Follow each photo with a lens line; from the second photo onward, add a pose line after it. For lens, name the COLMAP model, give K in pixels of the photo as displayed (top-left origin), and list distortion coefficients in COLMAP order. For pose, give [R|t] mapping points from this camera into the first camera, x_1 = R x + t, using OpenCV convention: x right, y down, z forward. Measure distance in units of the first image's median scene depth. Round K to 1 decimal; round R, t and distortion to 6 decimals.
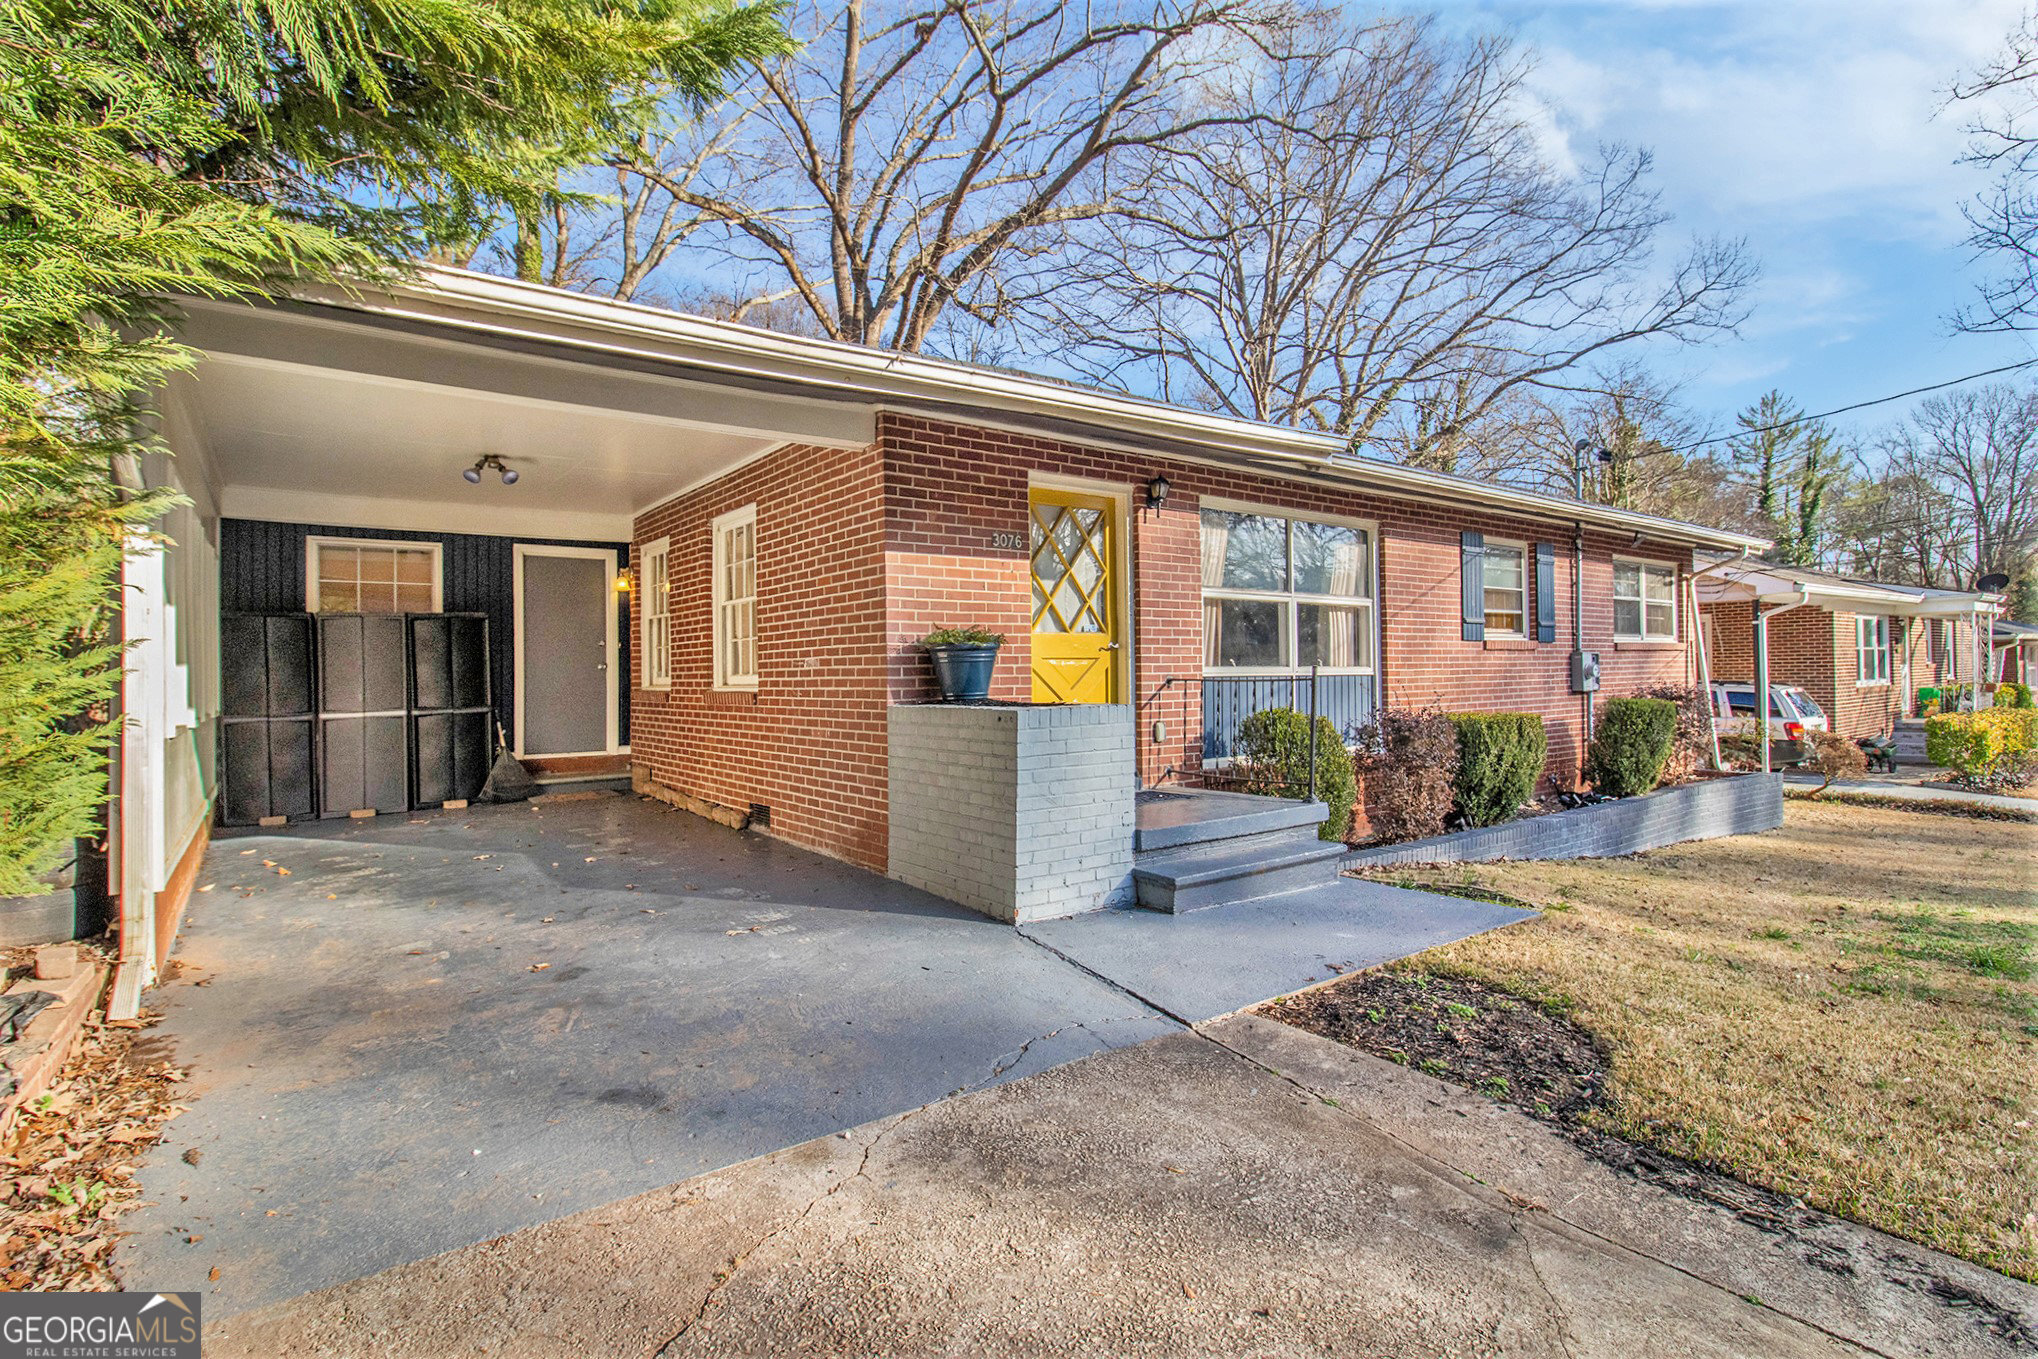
lens RADIAL K [[927.5, 0, 1042.2], [0, 927.5, 654.4], [0, 0, 1]] dist [0.000210, -0.026960]
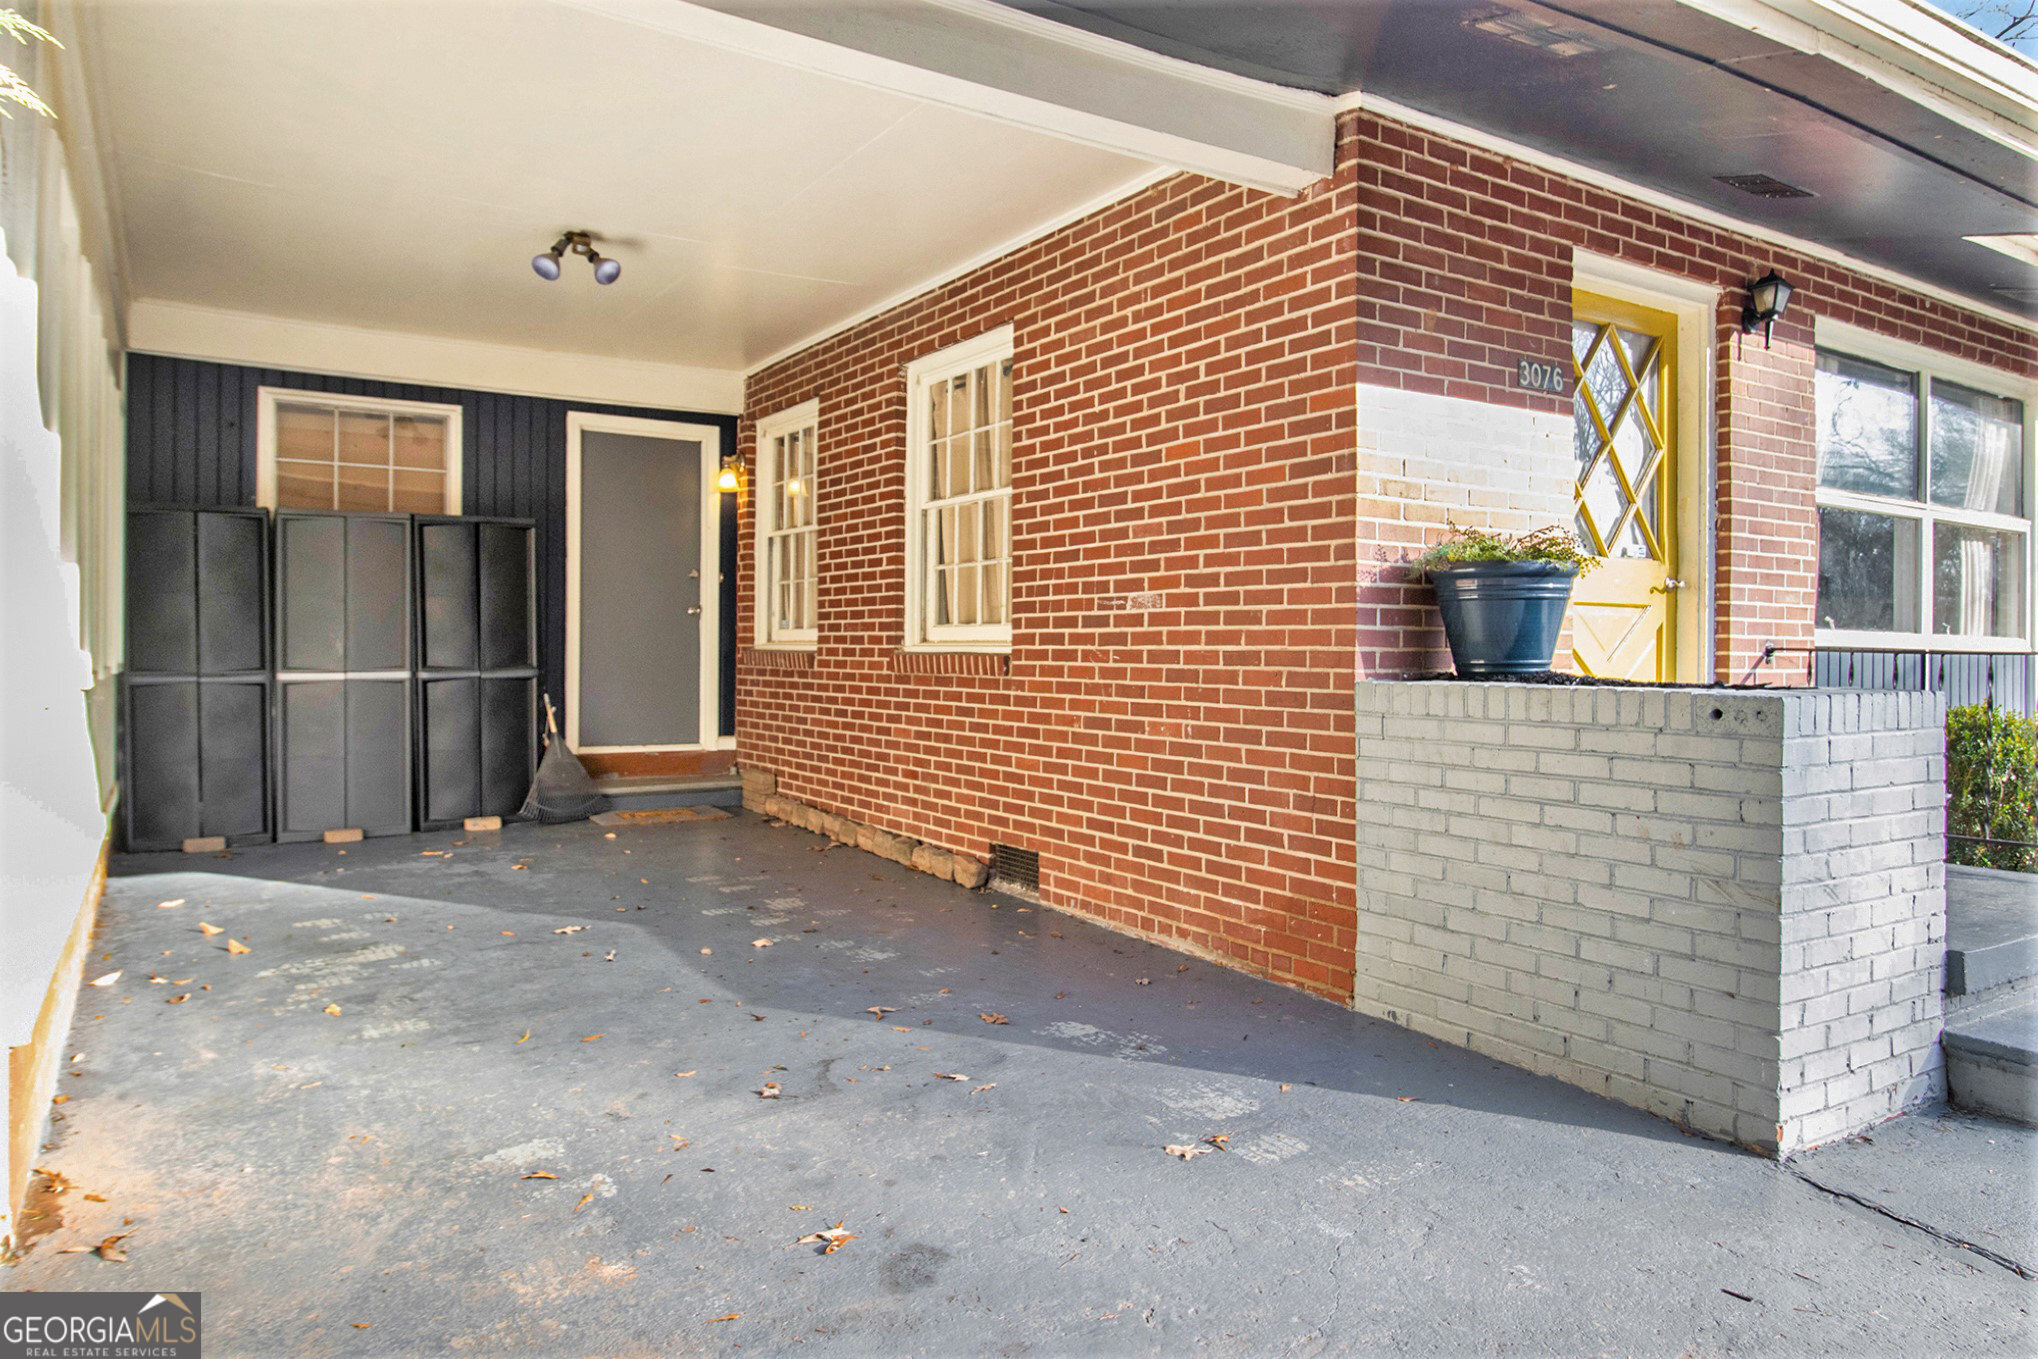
lens RADIAL K [[1274.4, 0, 1080.3], [0, 1274.4, 649.4], [0, 0, 1]] dist [0.002404, -0.039212]
pose [[0.996758, 0.024227, -0.076719, -0.191542], [-0.022494, 0.999474, 0.023379, 0.017700], [0.077245, -0.021578, 0.996779, 0.199932]]
